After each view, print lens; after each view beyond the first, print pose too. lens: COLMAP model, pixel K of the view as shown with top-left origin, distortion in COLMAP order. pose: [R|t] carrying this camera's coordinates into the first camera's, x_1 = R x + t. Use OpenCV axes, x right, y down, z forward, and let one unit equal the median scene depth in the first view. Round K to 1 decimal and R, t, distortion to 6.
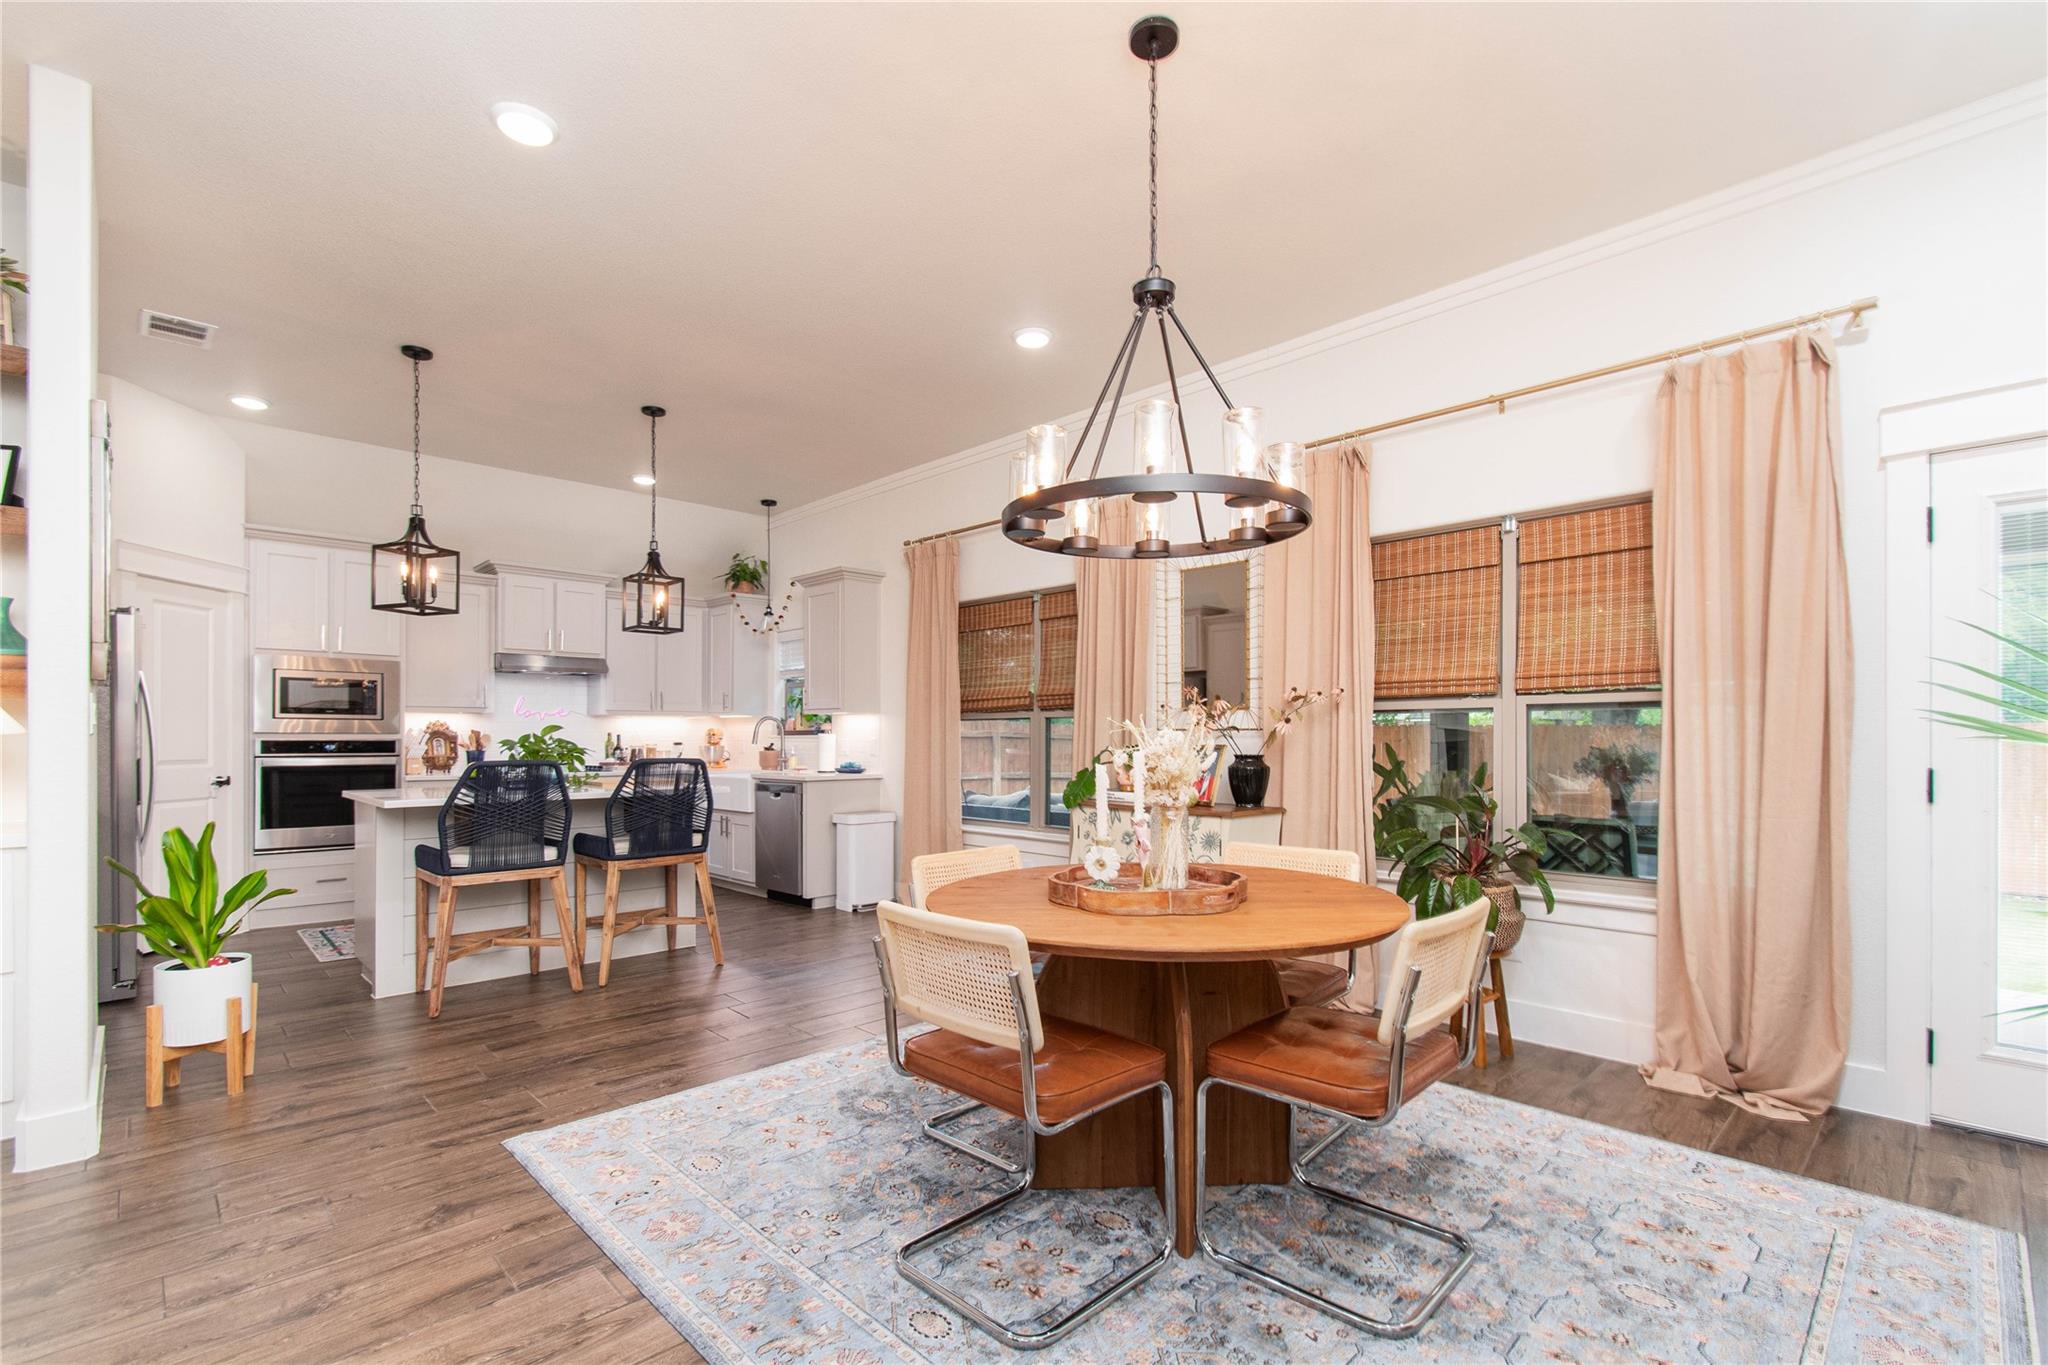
lens RADIAL K [[932.9, 0, 1023.8], [0, 932.9, 734.8], [0, 0, 1]] dist [0.001100, 0.000151]
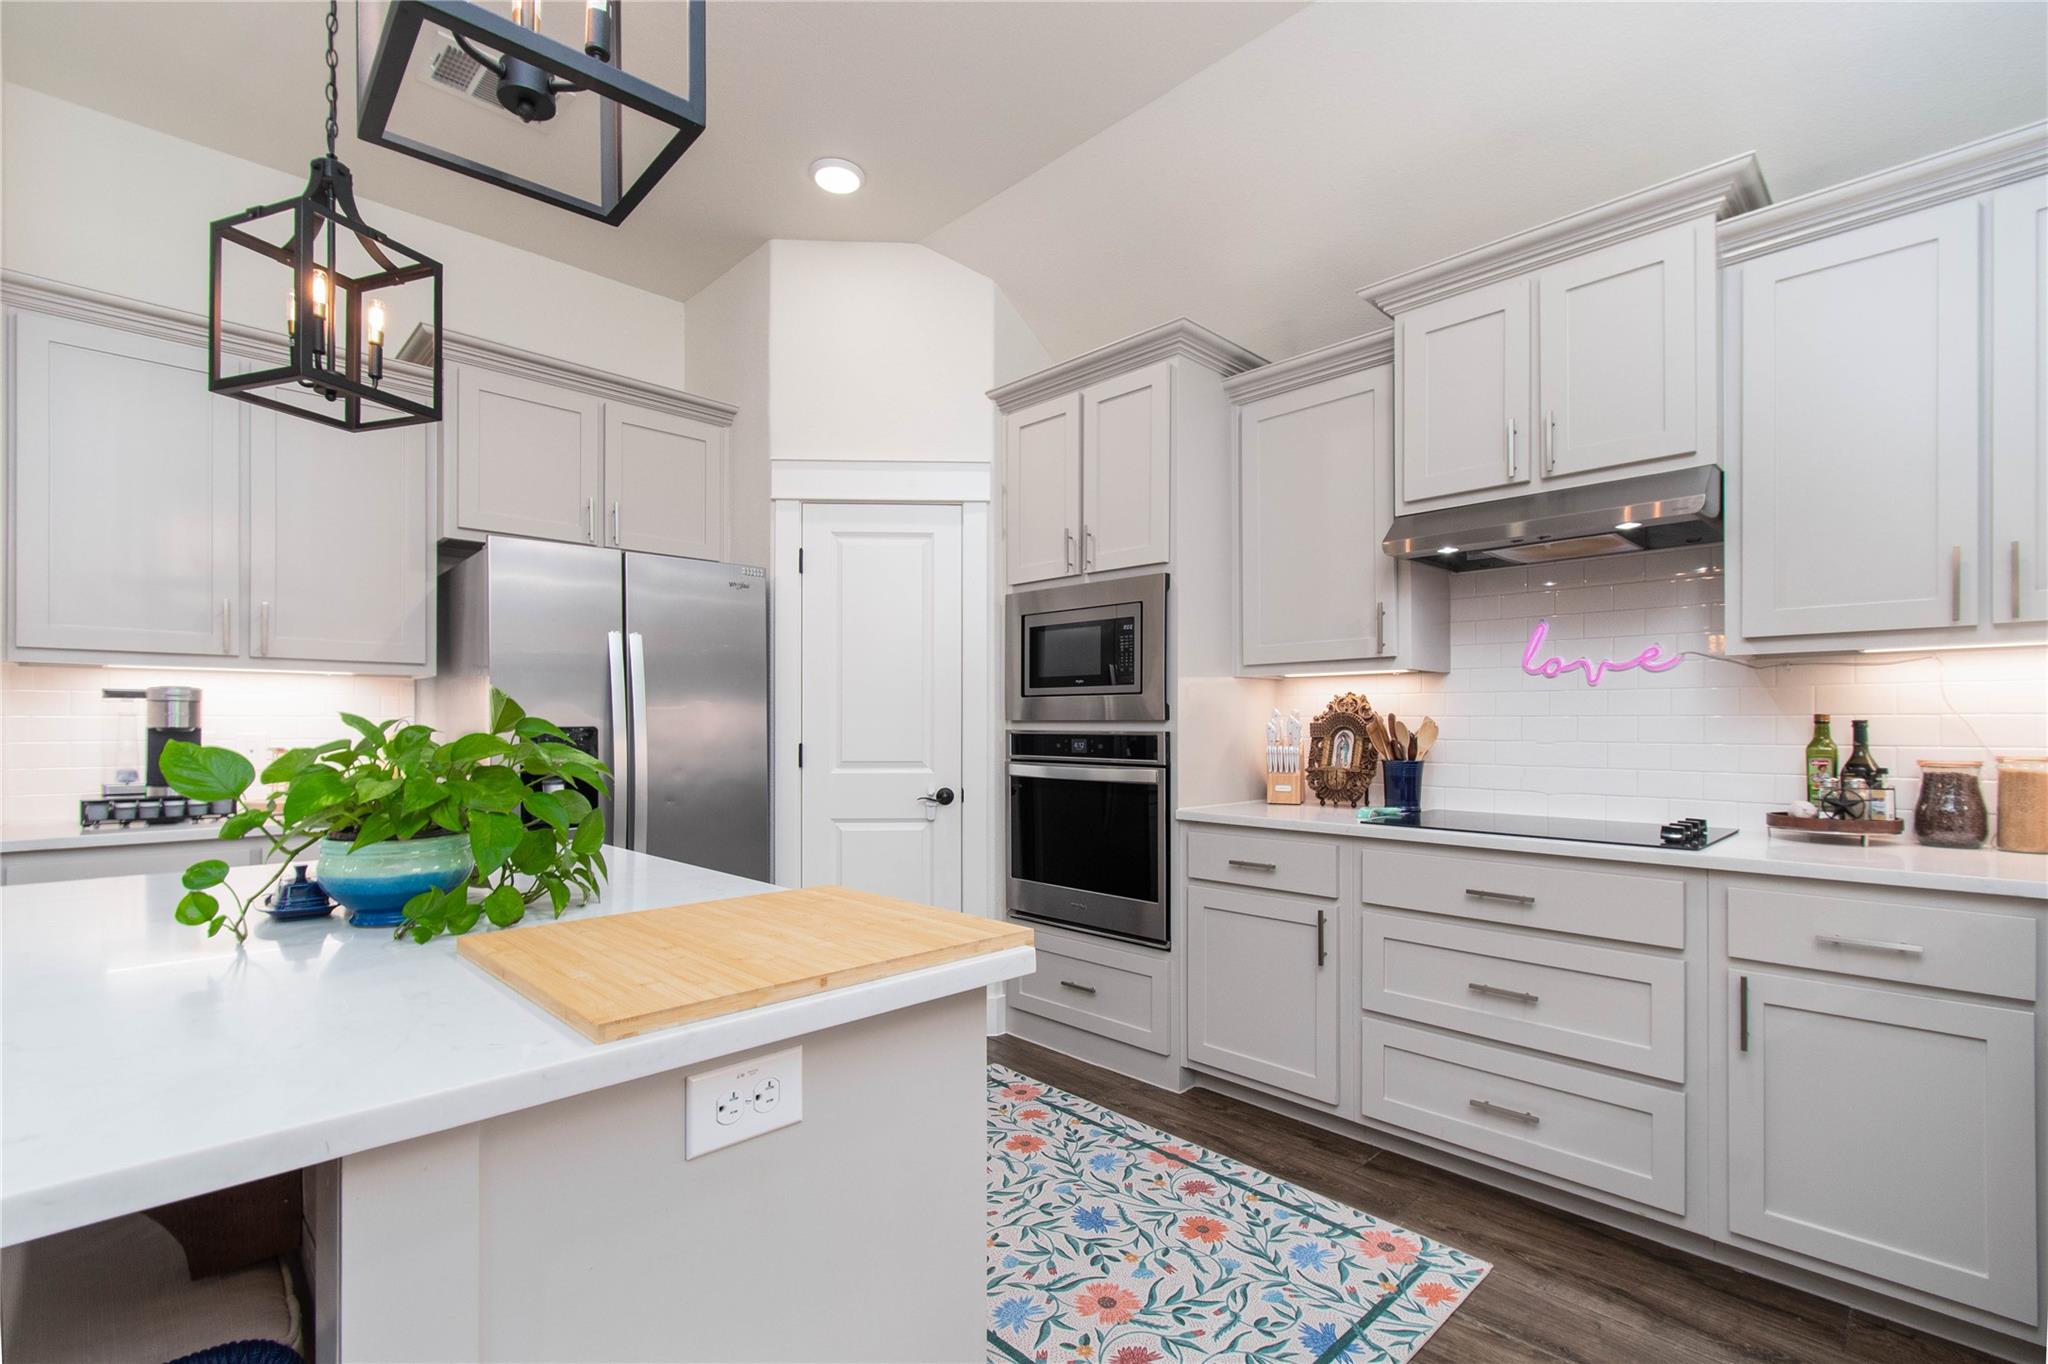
lens RADIAL K [[944.7, 0, 1018.6], [0, 944.7, 722.1], [0, 0, 1]] dist [0.007669, -0.000183]
pose [[0.004493, -0.002796, -0.999986, -0.164562], [0.003401, 0.999990, -0.002780, 0.000446], [0.999984, -0.003388, 0.004503, 0.858737]]
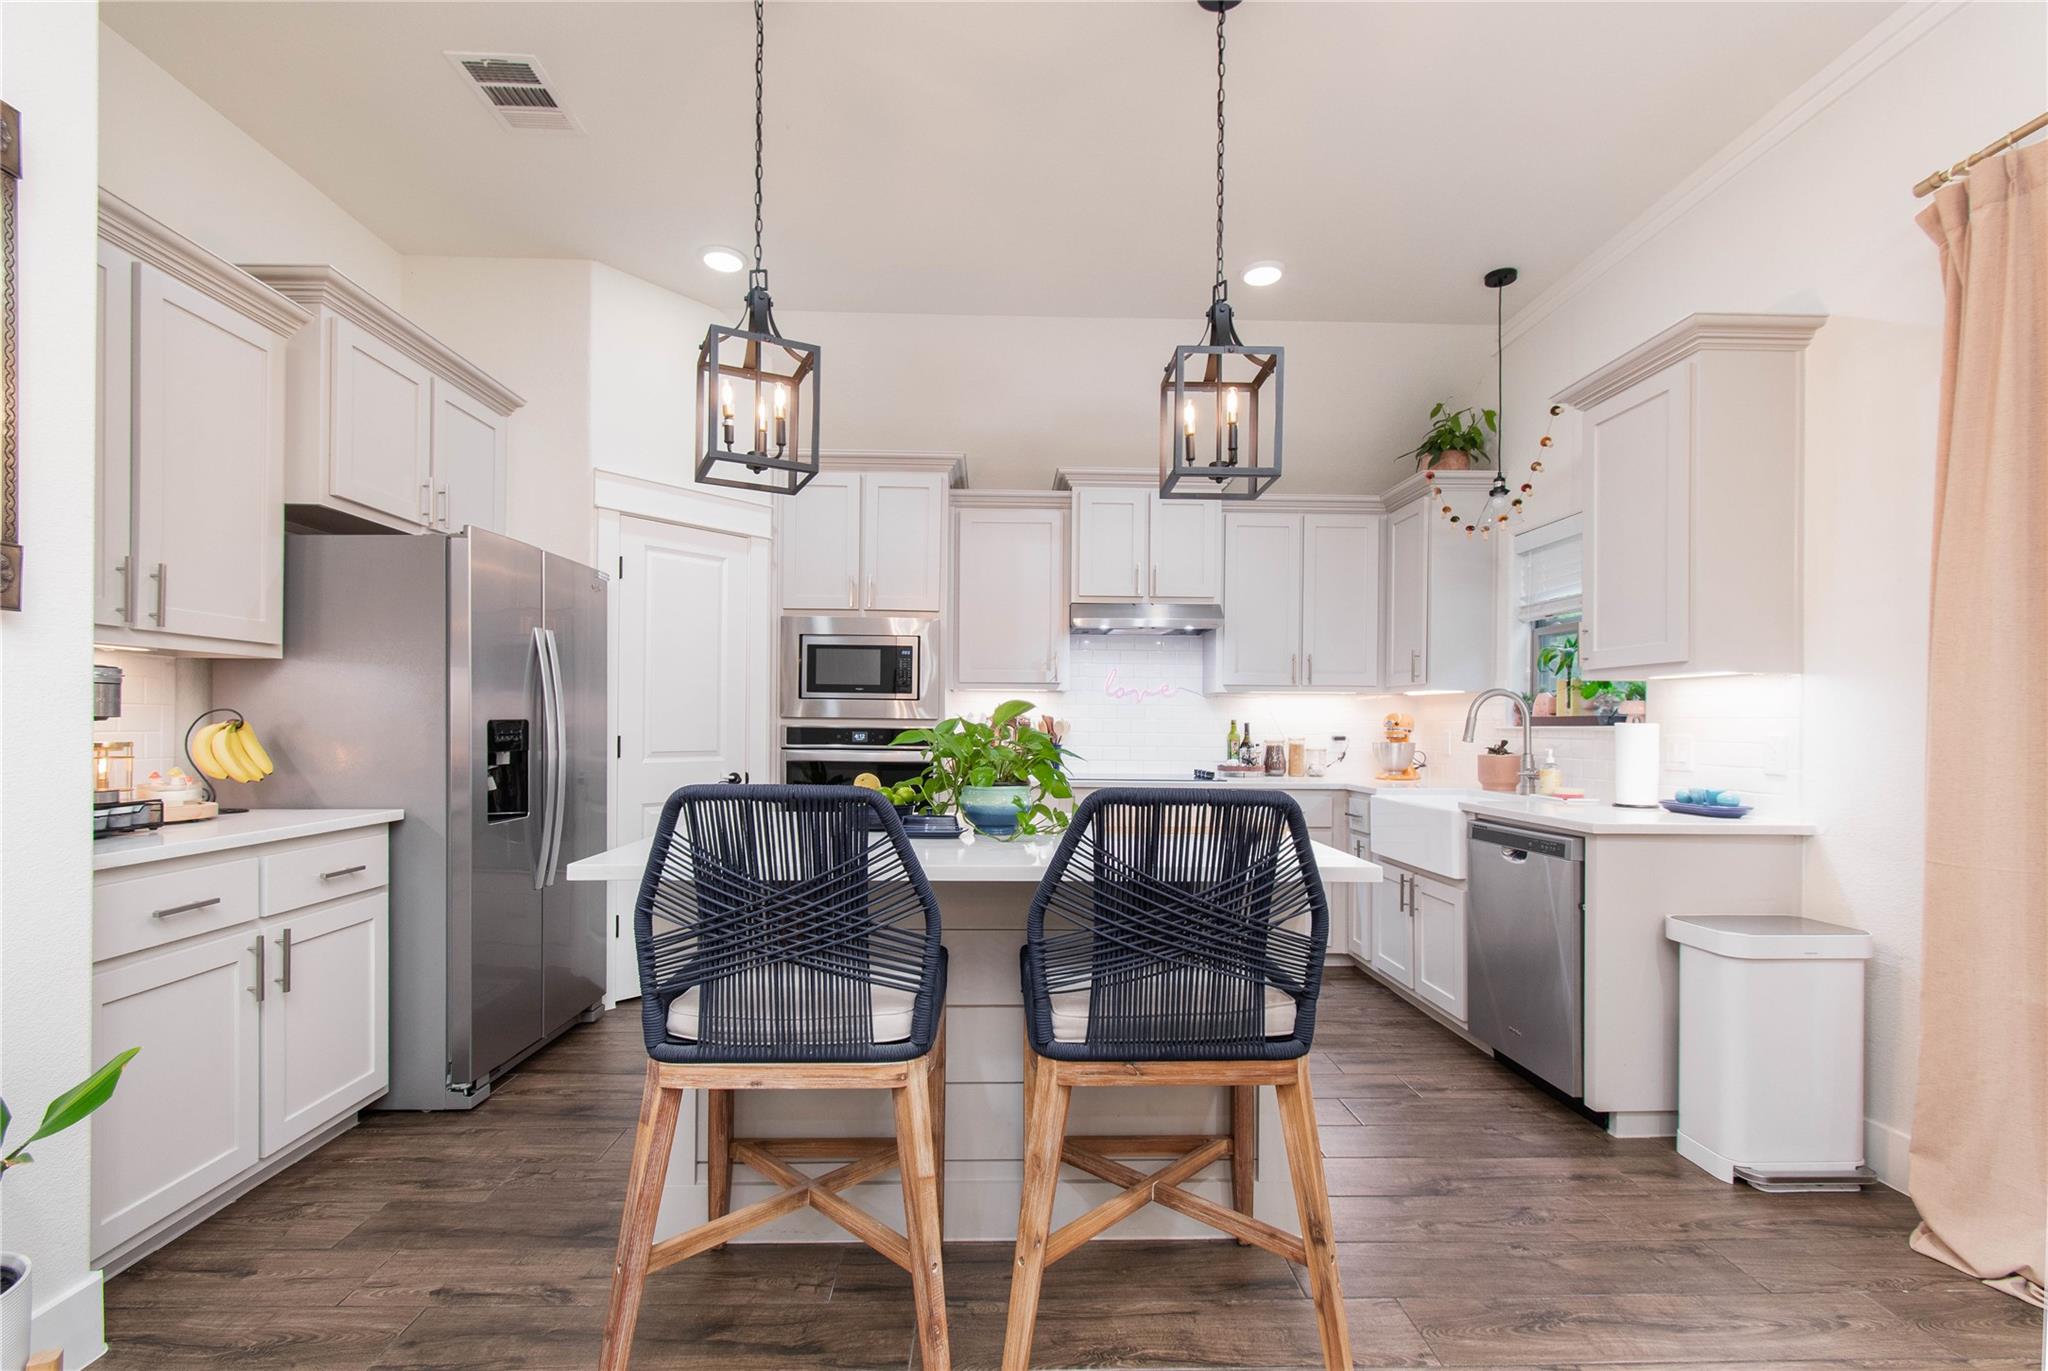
lens RADIAL K [[943.8, 0, 1010.0], [0, 943.8, 719.3], [0, 0, 1]] dist [0.003037, 0.000456]
pose [[0.738664, 0.002597, -0.674069, -0.130498], [-0.006524, 0.999973, -0.003296, 0.000738], [0.674043, 0.006833, 0.738661, 0.467824]]
